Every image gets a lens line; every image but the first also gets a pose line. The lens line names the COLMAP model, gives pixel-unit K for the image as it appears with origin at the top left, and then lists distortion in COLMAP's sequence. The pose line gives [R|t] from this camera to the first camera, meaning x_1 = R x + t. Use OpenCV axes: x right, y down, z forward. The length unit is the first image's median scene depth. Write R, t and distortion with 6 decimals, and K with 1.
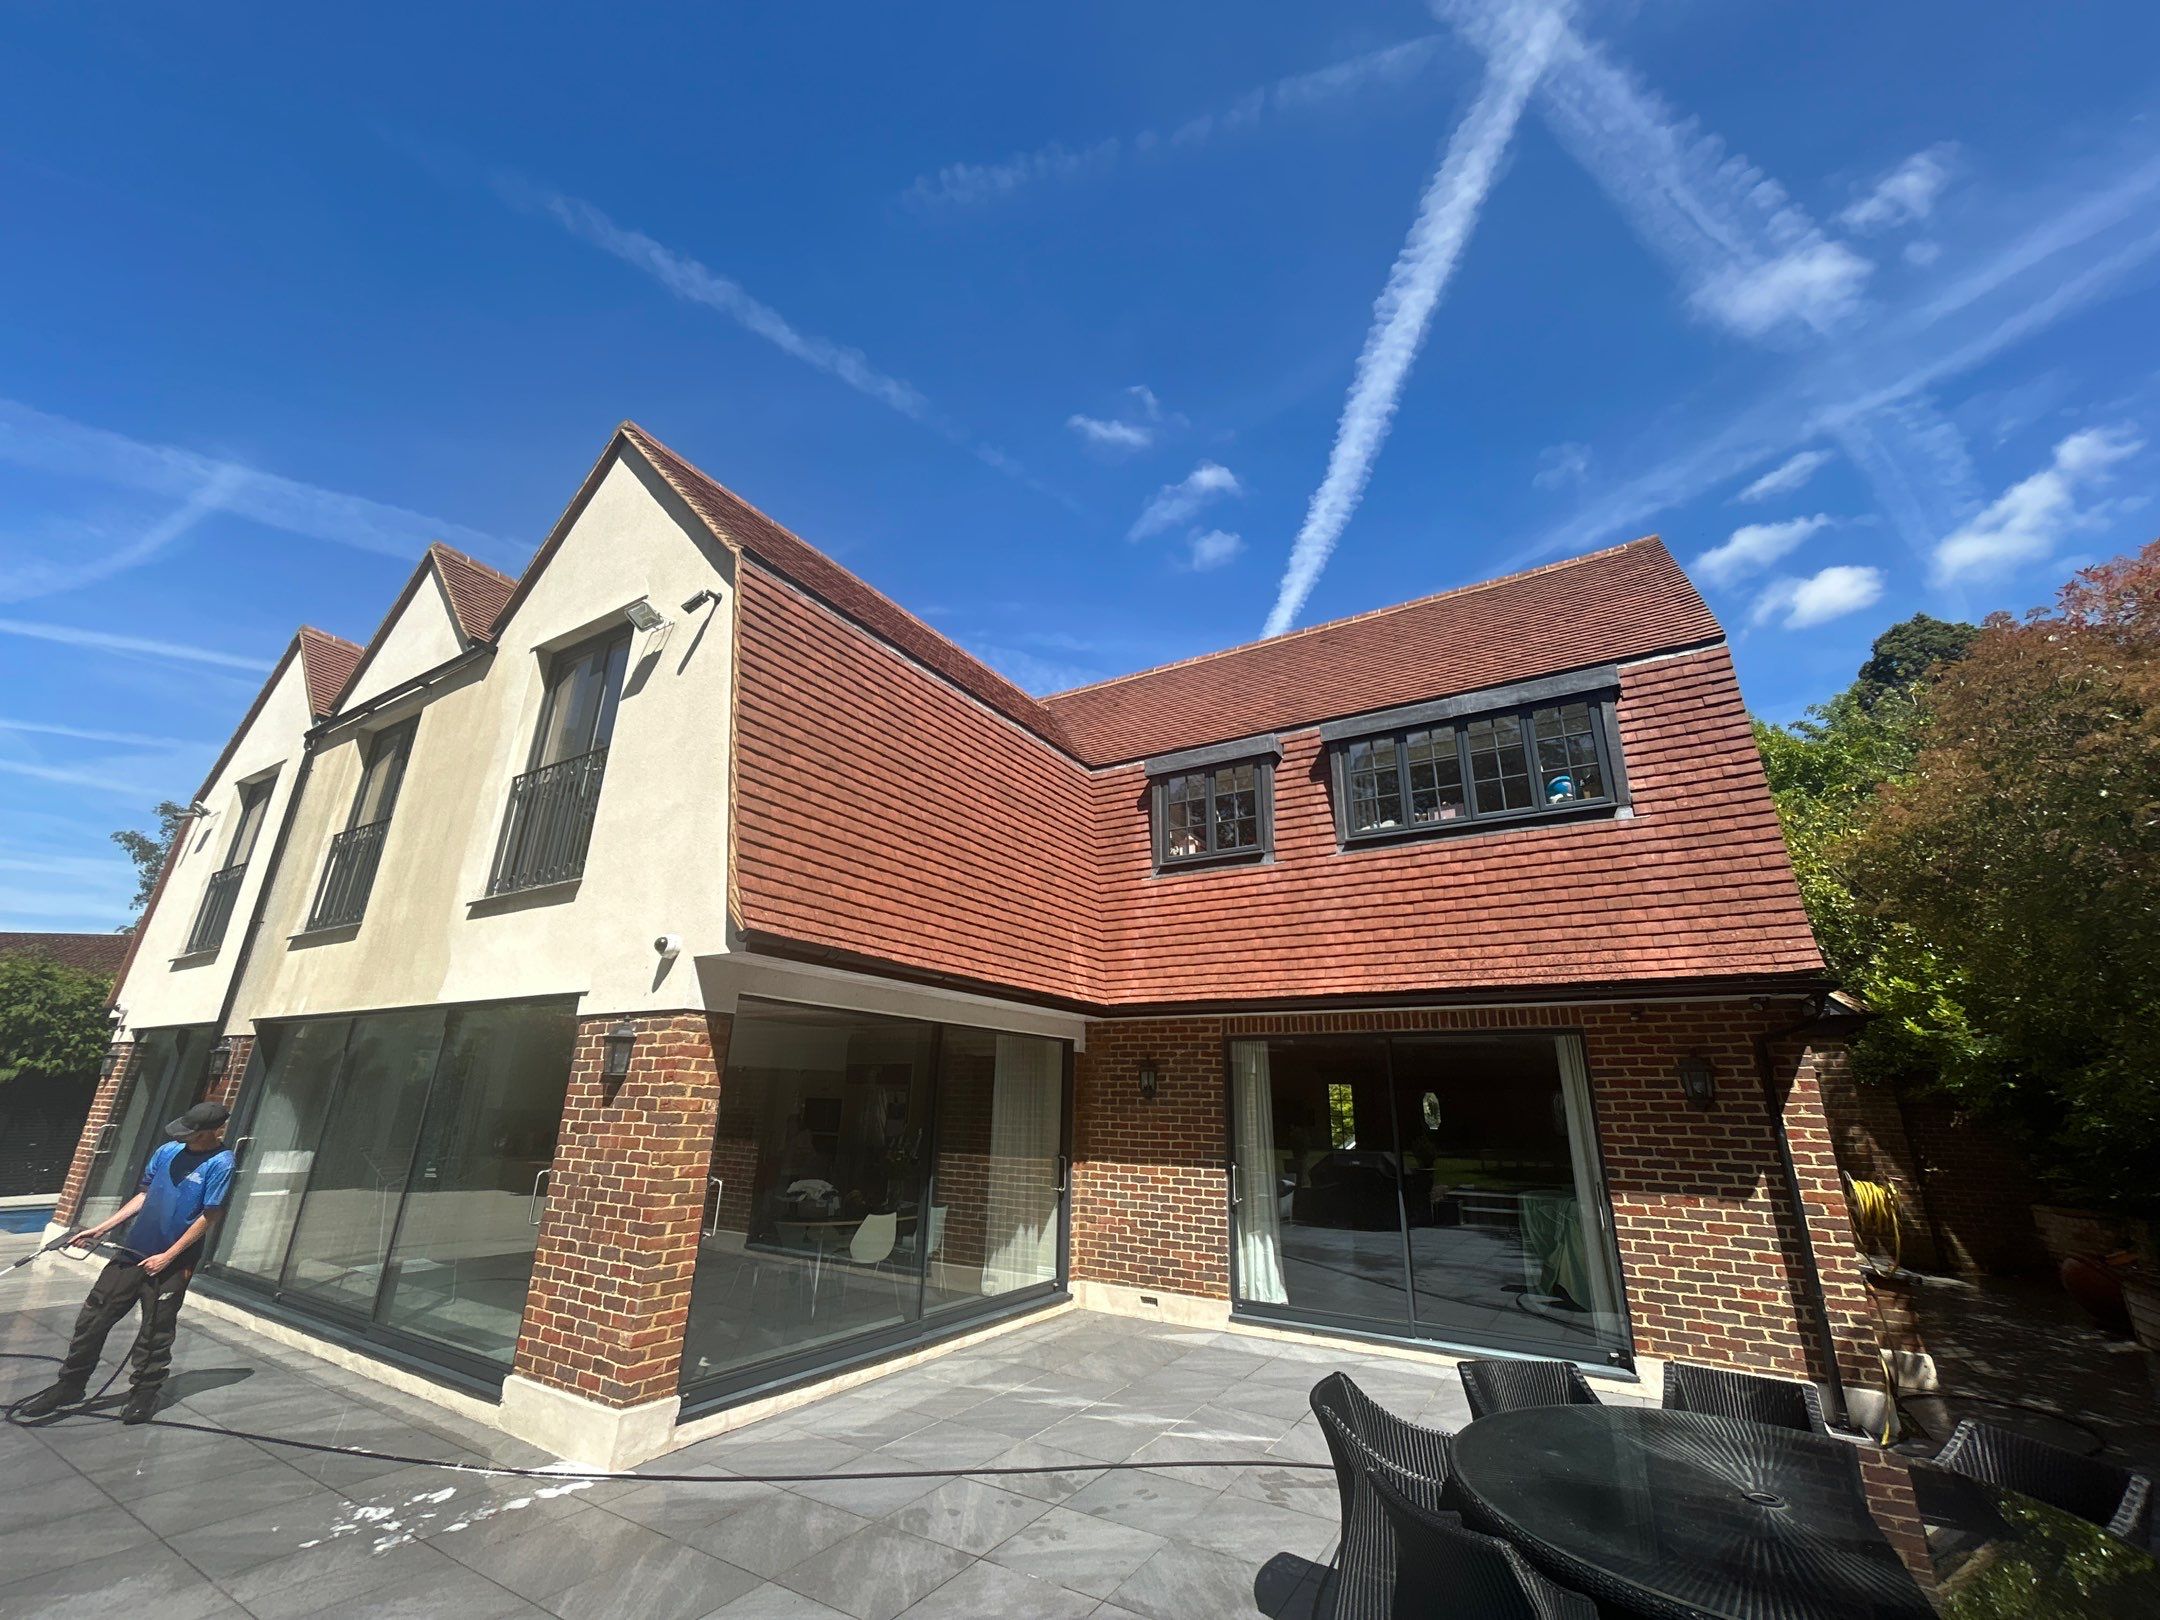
lens RADIAL K [[867.8, 0, 1088.1], [0, 867.8, 813.0], [0, 0, 1]] dist [0.011986, 0.001952]
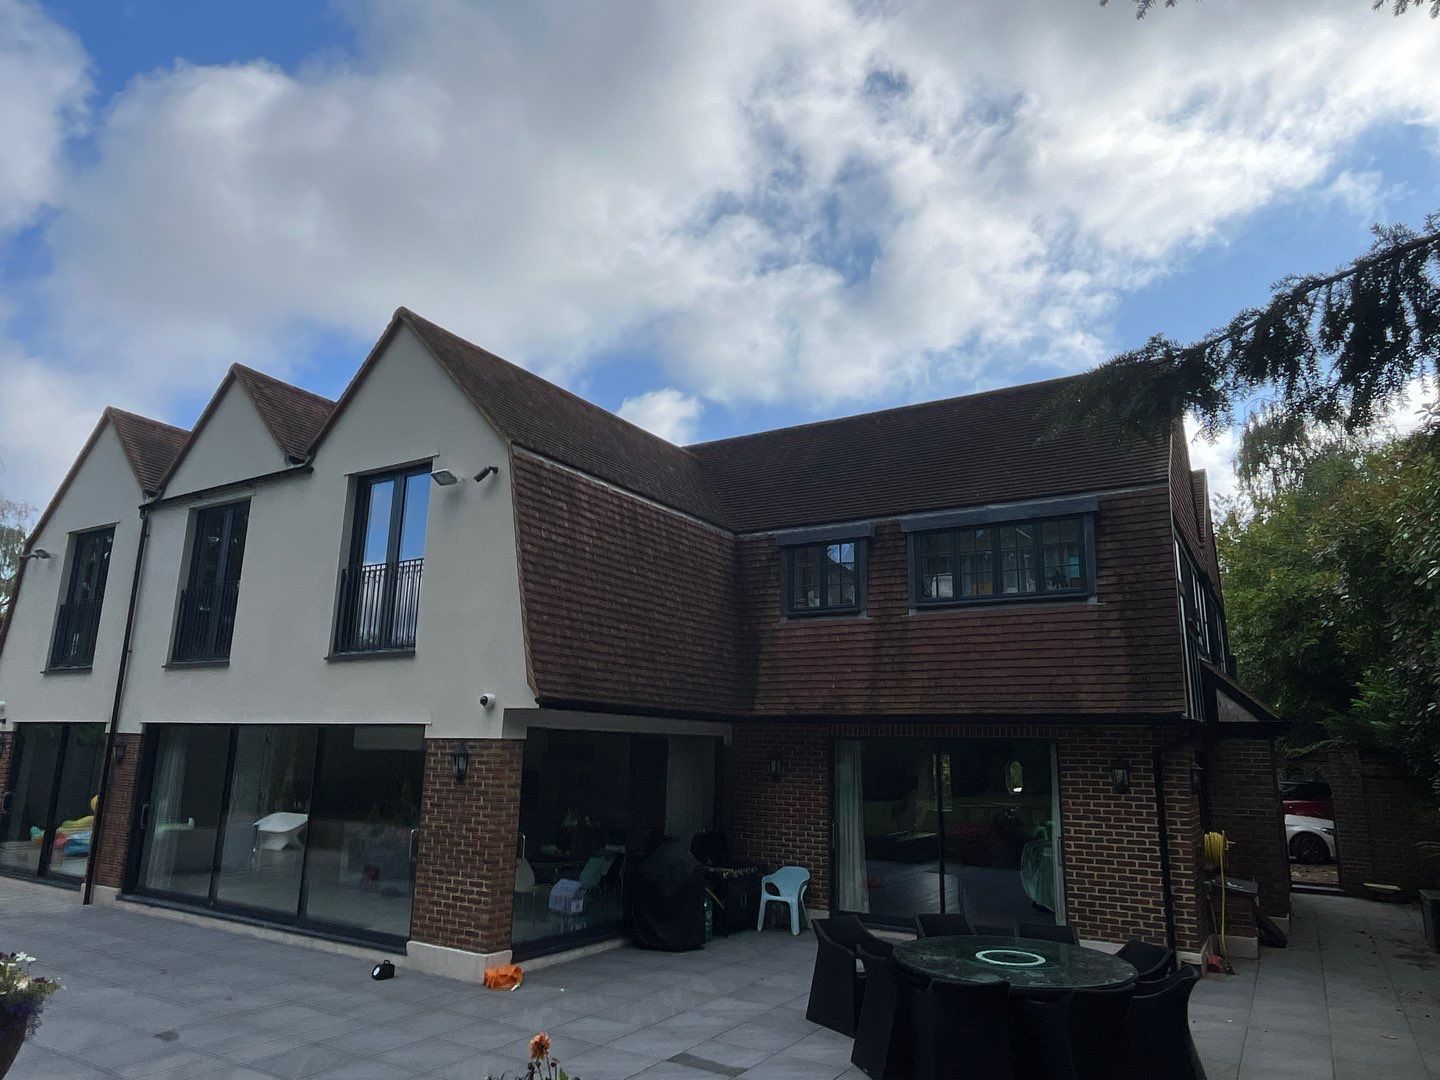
lens RADIAL K [[924.6, 0, 715.4], [0, 924.6, 541.2], [0, 0, 1]] dist [0.015740, -0.002435]
pose [[0.999942, -0.002193, -0.010519, -0.018735], [0.003183, 0.995473, 0.094992, -0.284726], [0.010263, -0.095020, 0.995422, -0.659084]]
